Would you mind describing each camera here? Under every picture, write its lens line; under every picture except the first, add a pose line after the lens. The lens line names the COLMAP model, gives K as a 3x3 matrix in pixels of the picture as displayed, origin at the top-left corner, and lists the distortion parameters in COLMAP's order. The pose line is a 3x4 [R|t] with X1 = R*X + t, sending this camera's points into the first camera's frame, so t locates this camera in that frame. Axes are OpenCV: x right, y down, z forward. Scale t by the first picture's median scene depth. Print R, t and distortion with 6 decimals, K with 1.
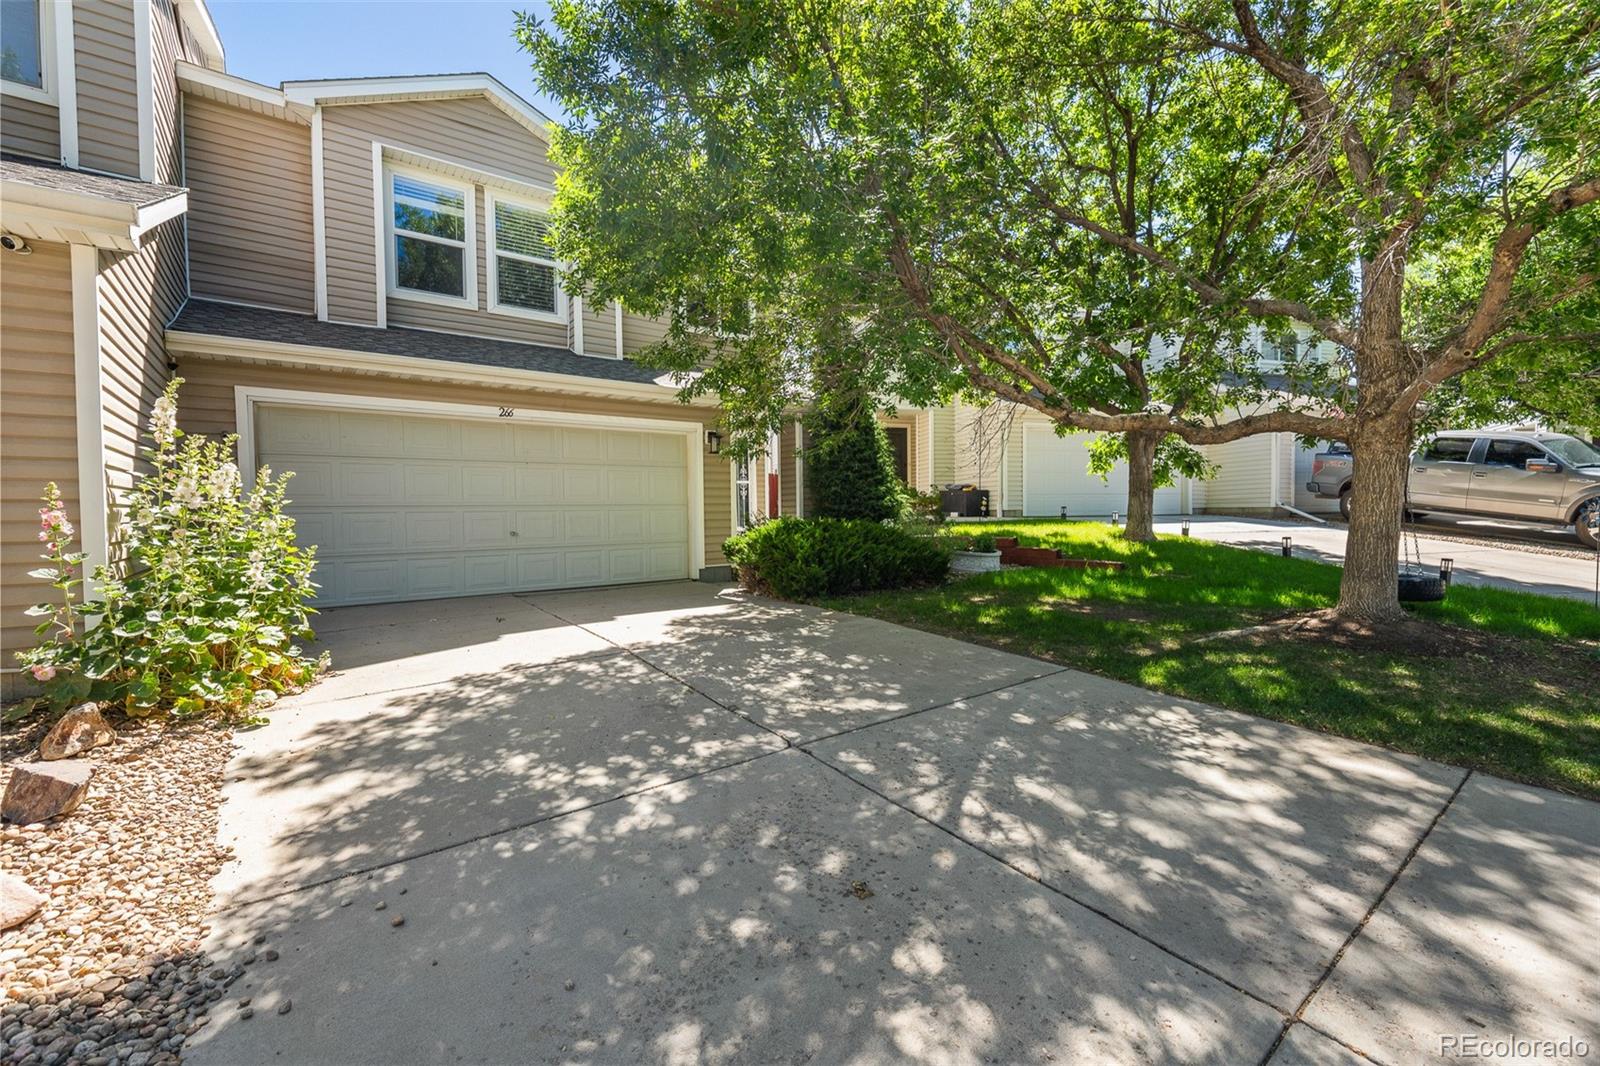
lens RADIAL K [[678.6, 0, 800.0], [0, 678.6, 533.0], [0, 0, 1]] dist [-0.000844, -0.000103]
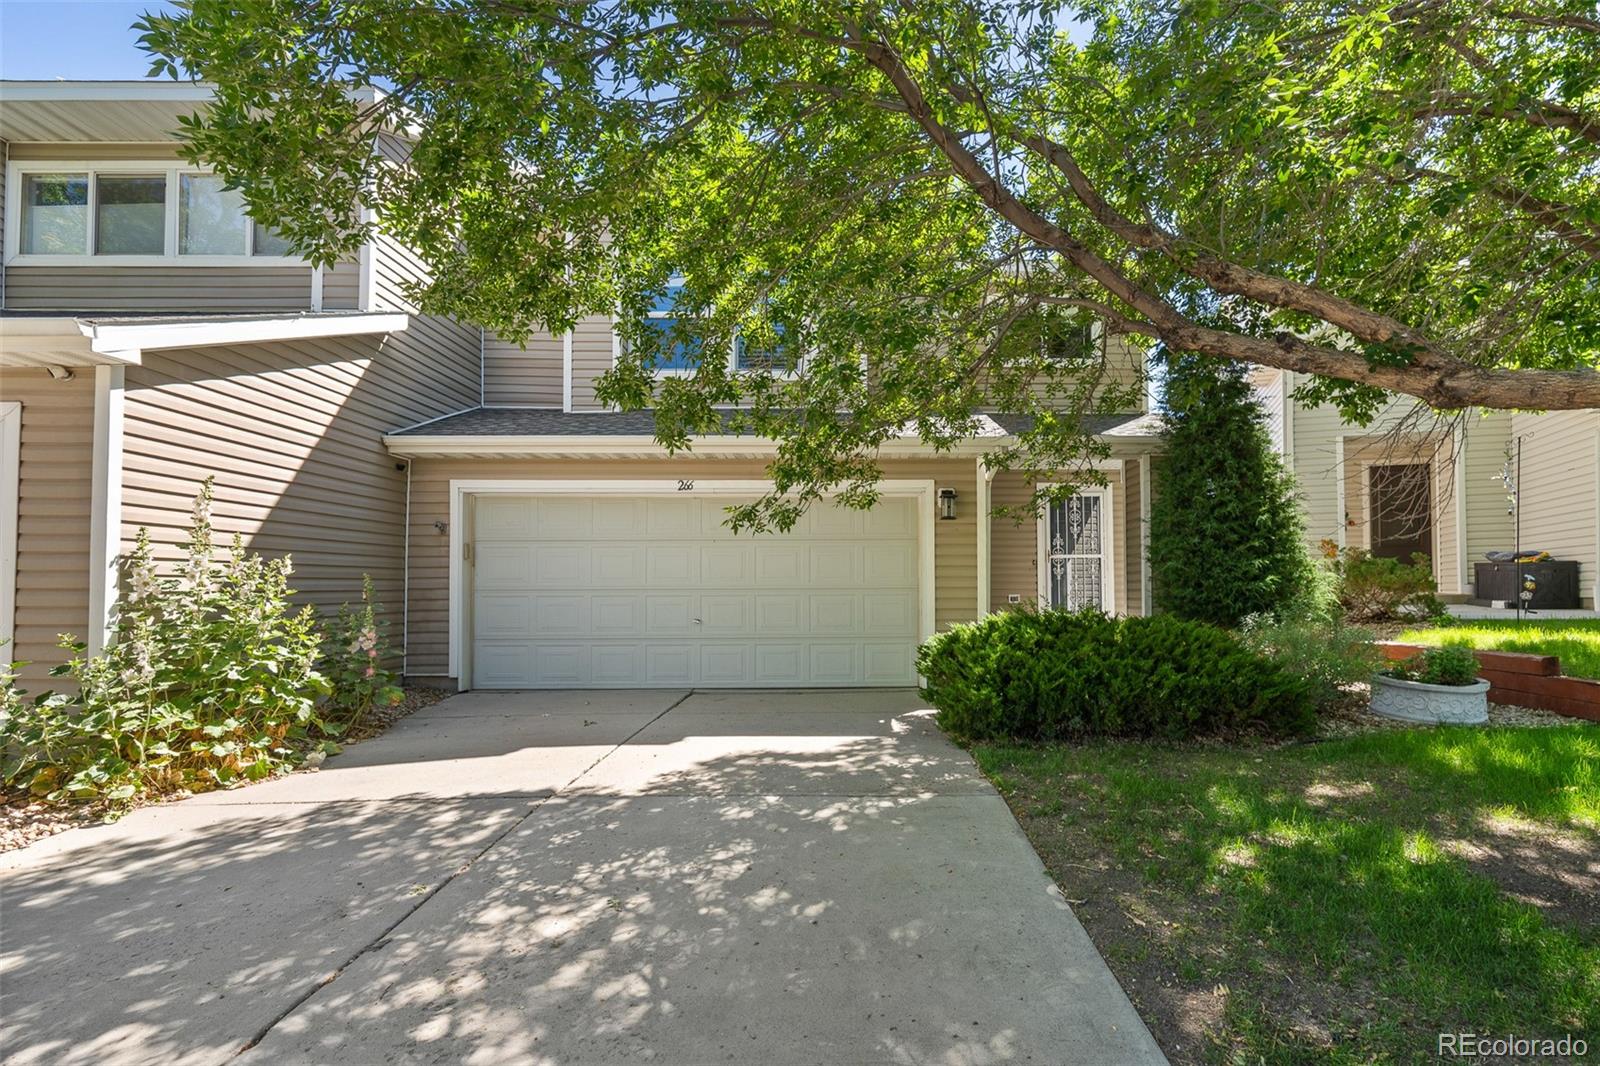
lens RADIAL K [[729.4, 0, 803.0], [0, 729.4, 570.3], [0, 0, 1]] dist [-0.001171, -0.000303]
pose [[0.796223, -0.008381, -0.604945, 0.284409], [-0.026191, 0.998489, -0.048306, -0.024896], [0.604436, 0.054306, 0.794801, 0.353196]]
